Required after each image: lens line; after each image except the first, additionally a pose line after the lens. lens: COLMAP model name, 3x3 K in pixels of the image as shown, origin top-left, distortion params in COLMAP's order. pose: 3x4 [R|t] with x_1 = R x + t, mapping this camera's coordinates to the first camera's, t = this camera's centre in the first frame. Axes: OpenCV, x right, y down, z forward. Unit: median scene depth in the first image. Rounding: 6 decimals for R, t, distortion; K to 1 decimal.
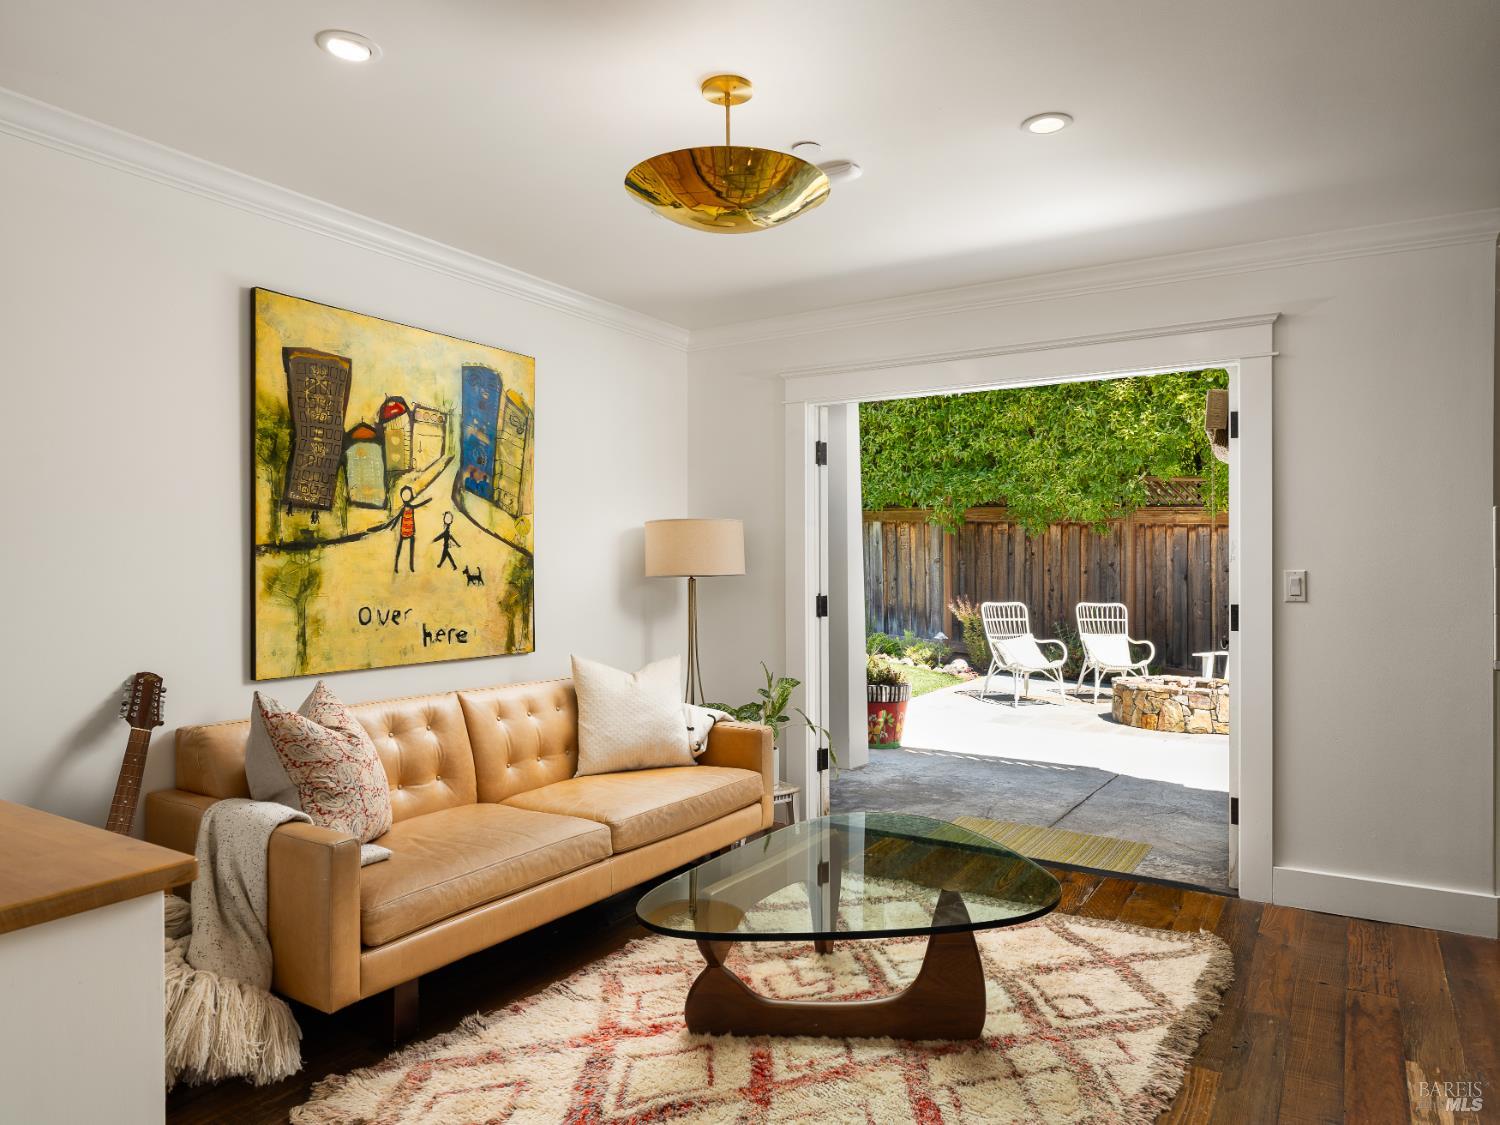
lens RADIAL K [[968.6, 0, 745.1], [0, 968.6, 560.3], [0, 0, 1]] dist [-0.019257, -0.000650]
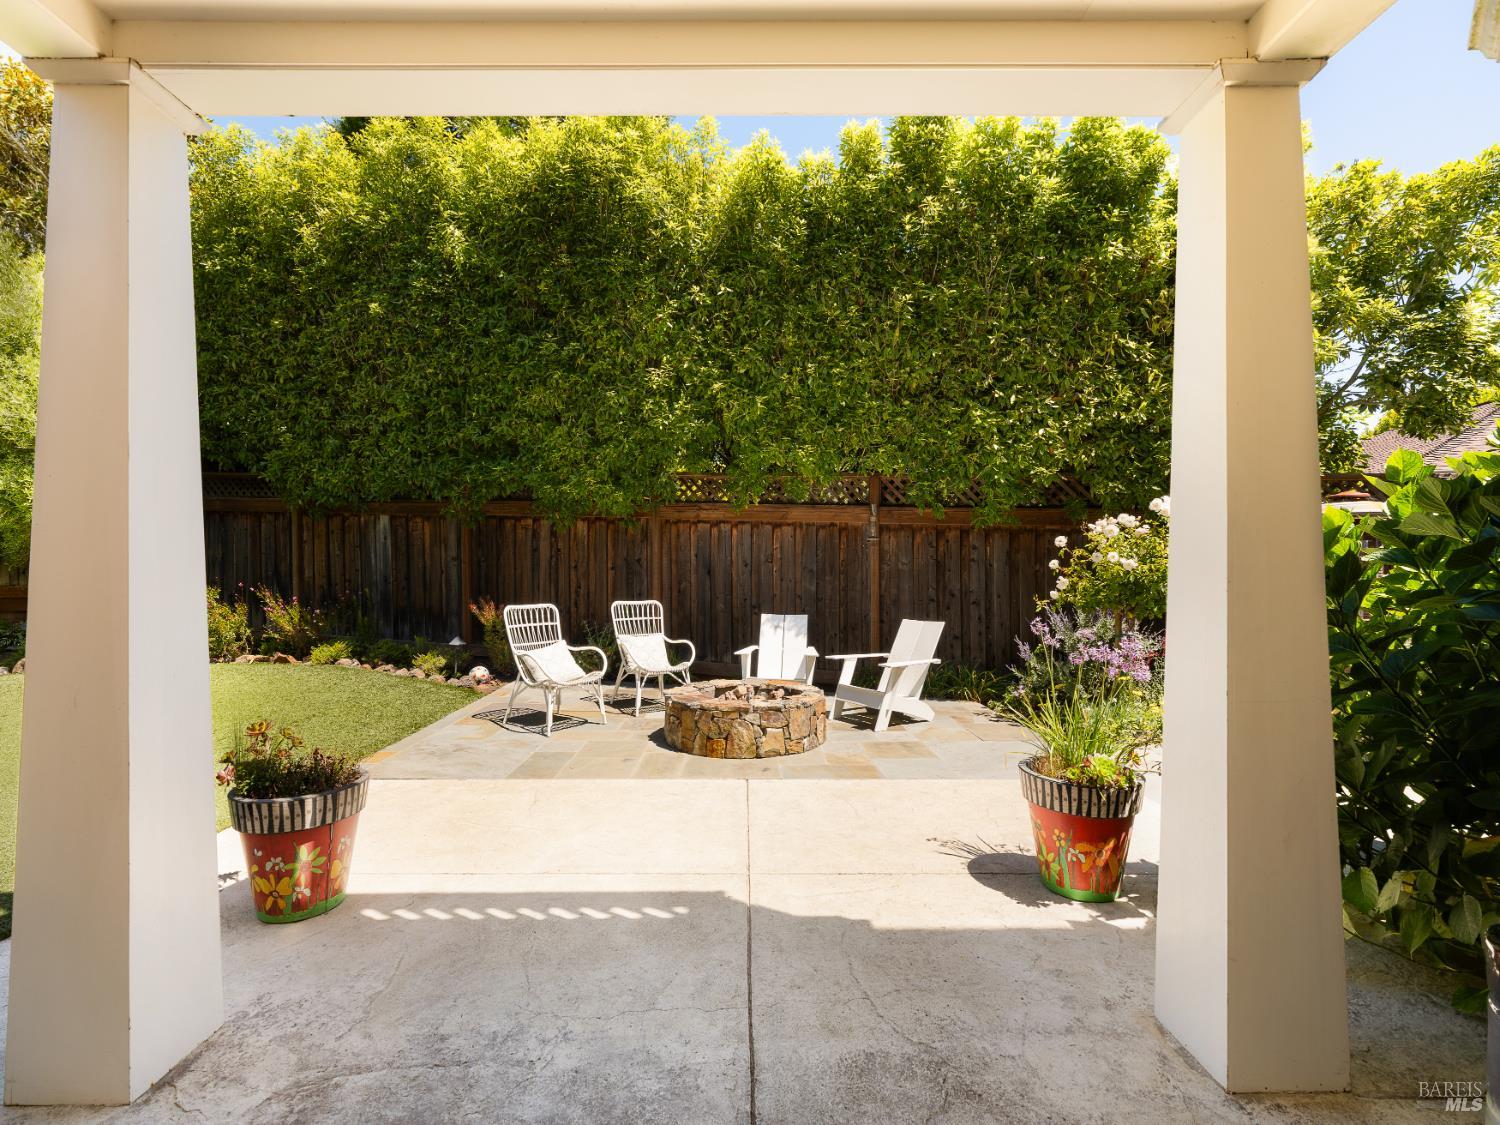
lens RADIAL K [[685.4, 0, 745.3], [0, 685.4, 555.5], [0, 0, 1]] dist [-0.012282, -0.000141]
pose [[0.836613, -0.001578, 0.547792, 0.086133], [0.006324, 0.999957, -0.006777, 0.005077], [-0.547757, 0.009133, 0.836587, 0.355075]]
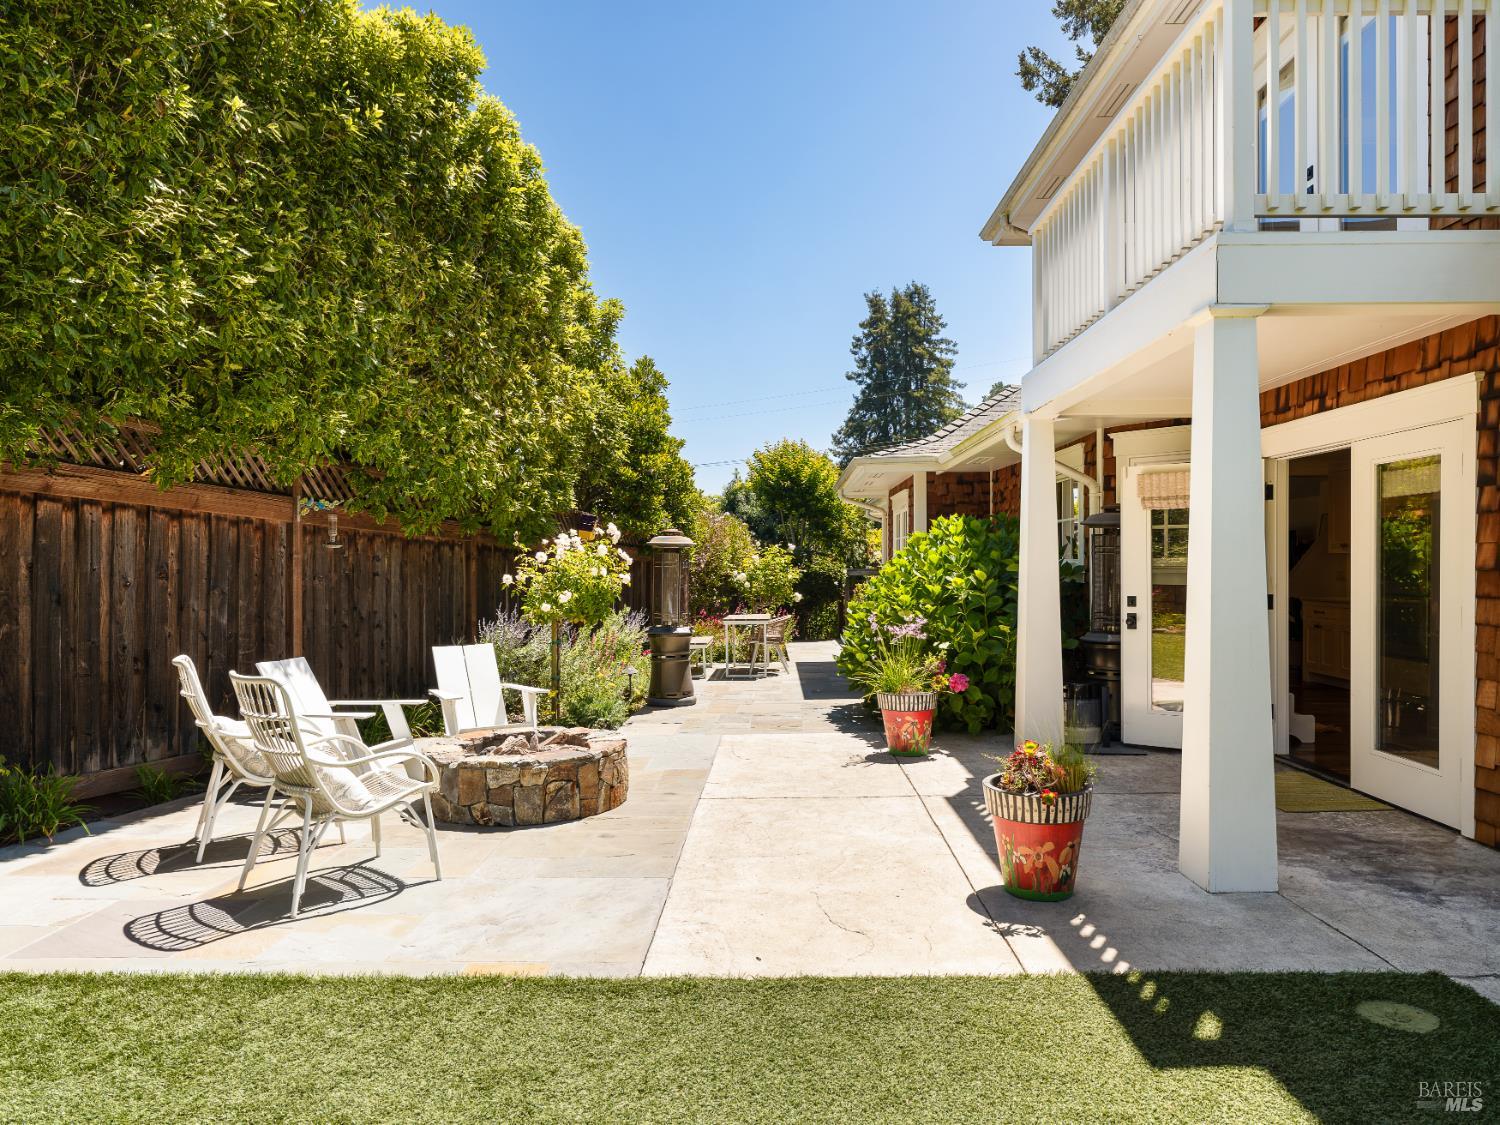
lens RADIAL K [[968.6, 0, 752.0], [0, 968.6, 557.8], [0, 0, 1]] dist [-0.019257, -0.000650]
pose [[-0.520115, 0.006195, 0.854074, -0.167647], [0.000956, 0.999977, -0.006671, -0.000995], [-0.854096, -0.002653, -0.520109, 0.917551]]
